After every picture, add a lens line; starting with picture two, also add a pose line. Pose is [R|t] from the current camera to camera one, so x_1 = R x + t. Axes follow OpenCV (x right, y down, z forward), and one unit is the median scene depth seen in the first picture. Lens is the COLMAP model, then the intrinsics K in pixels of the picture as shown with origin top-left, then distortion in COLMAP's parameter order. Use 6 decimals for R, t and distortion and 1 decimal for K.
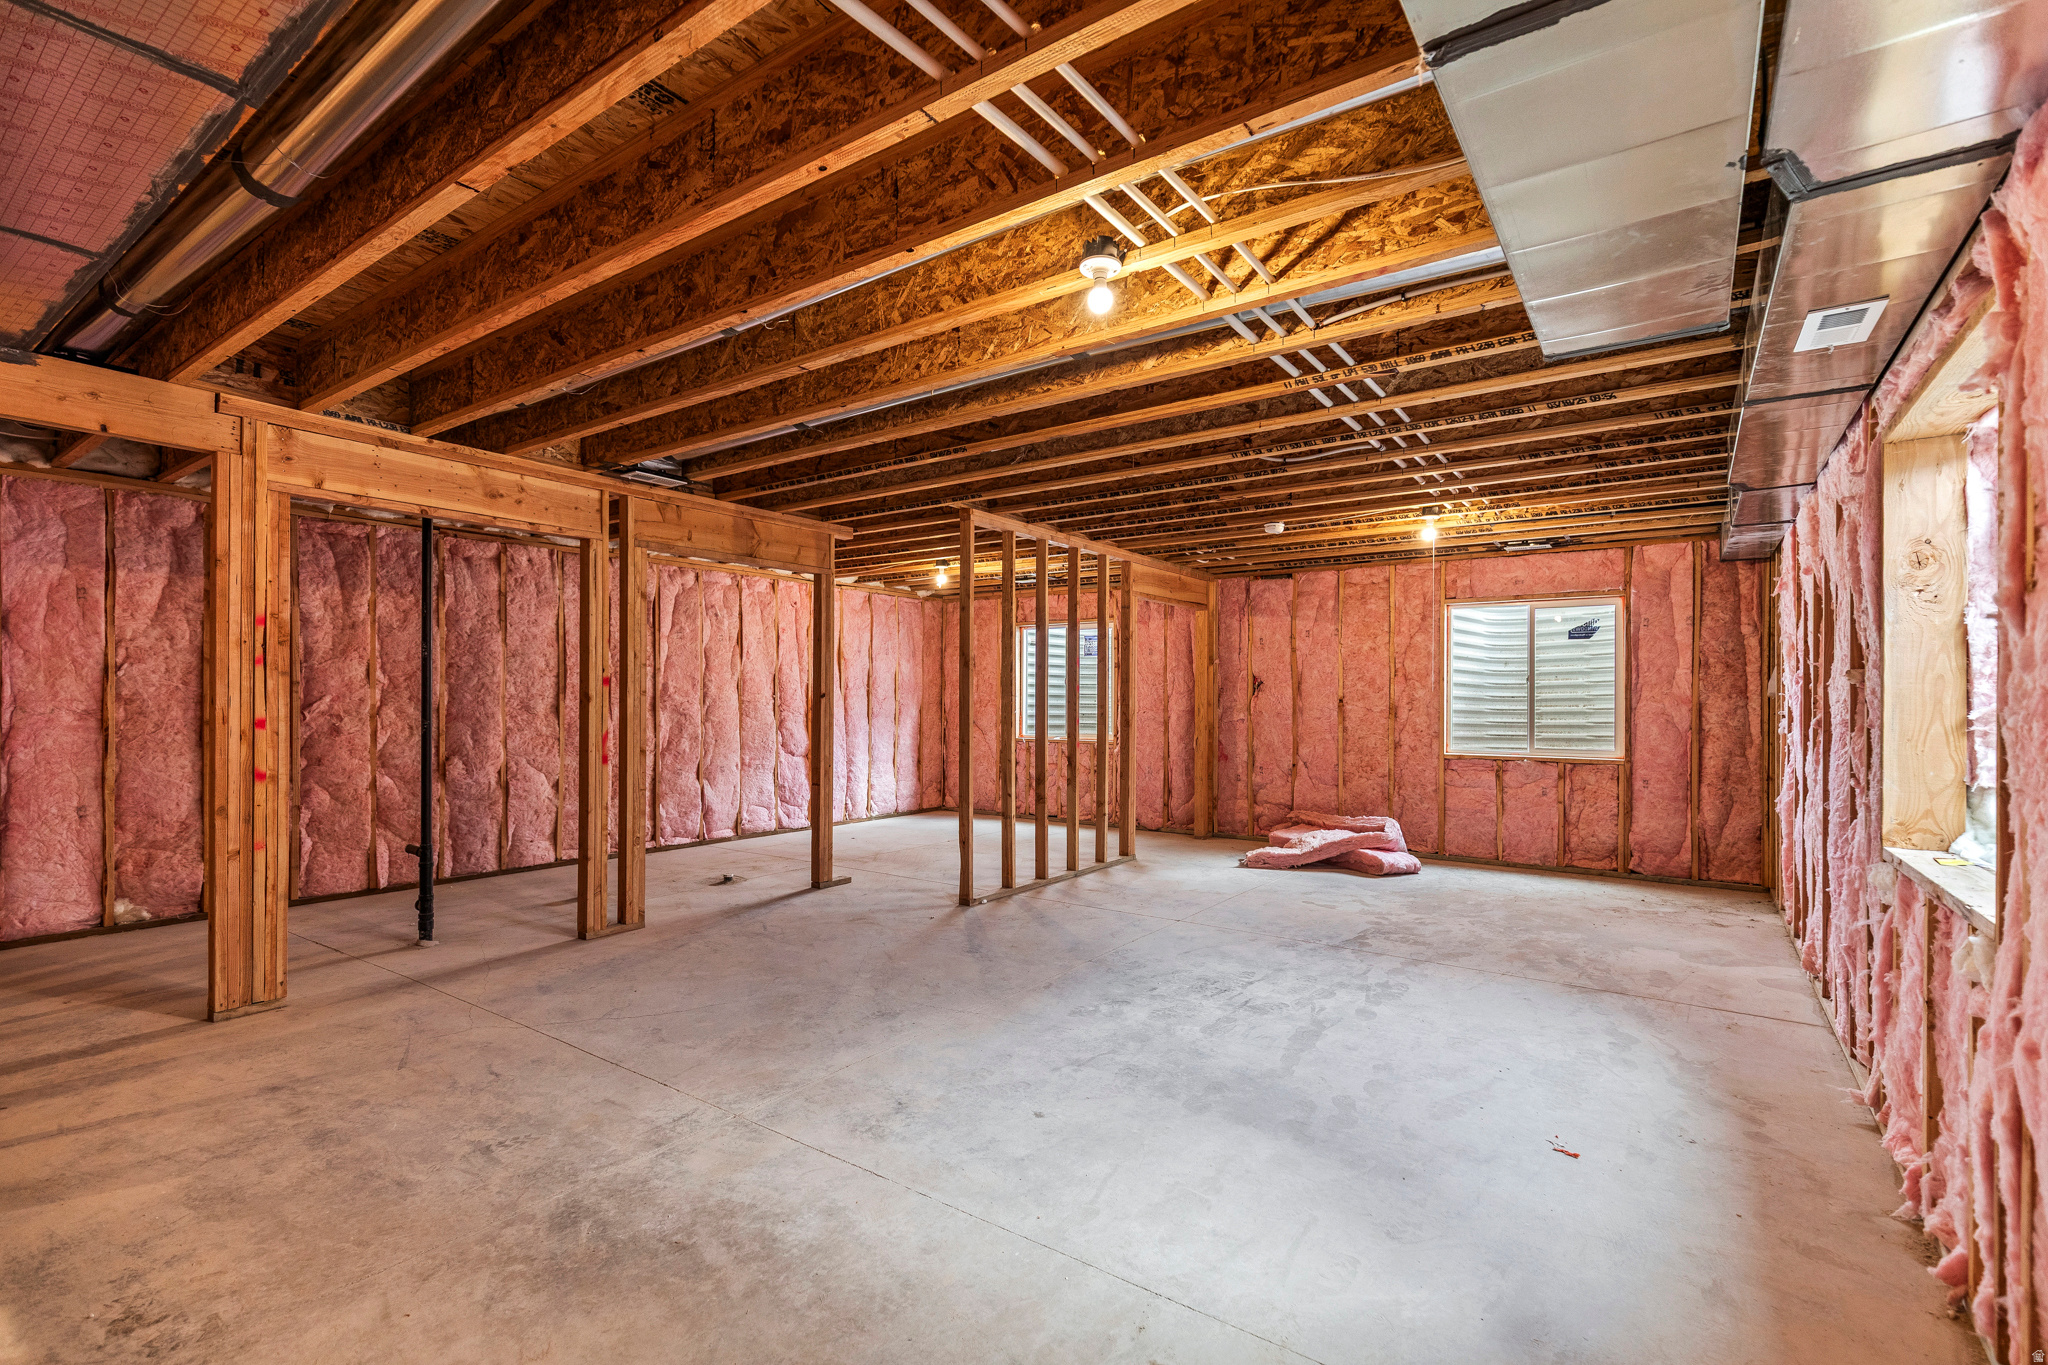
lens RADIAL K [[923.2, 0, 1021.5], [0, 923.2, 697.9], [0, 0, 1]] dist [0.010068, -0.000502]
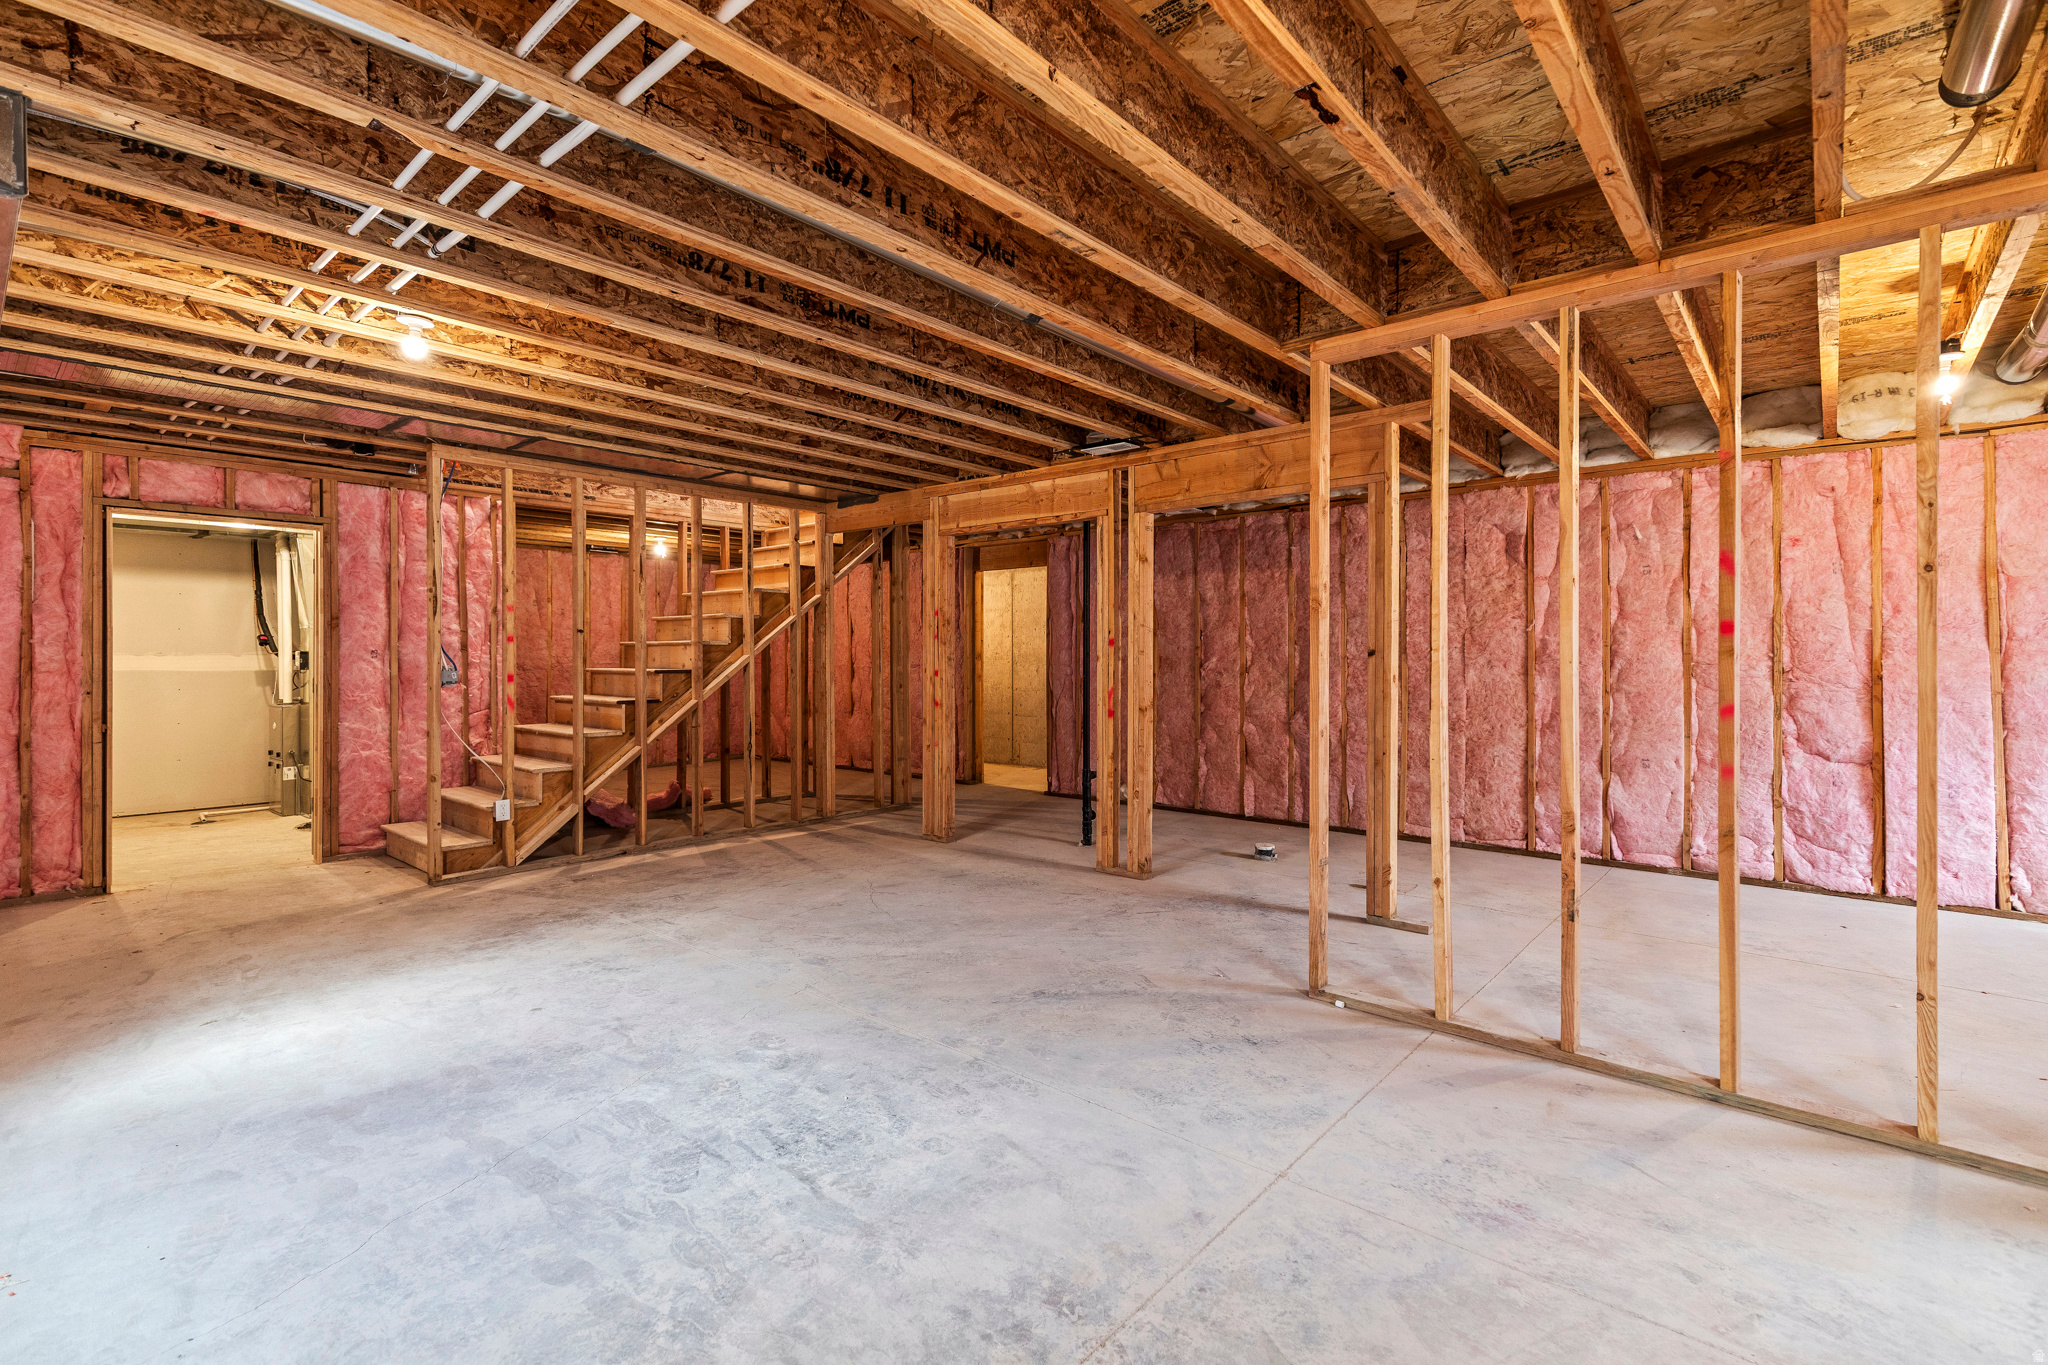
lens RADIAL K [[944.8, 0, 1036.0], [0, 944.8, 667.5], [0, 0, 1]] dist [0.011022, -0.000511]
pose [[-0.096416, 0.006346, -0.995321, 0.795419], [-0.000673, 0.999979, 0.006441, 0.005532], [0.995341, 0.001291, -0.096410, 1.202637]]
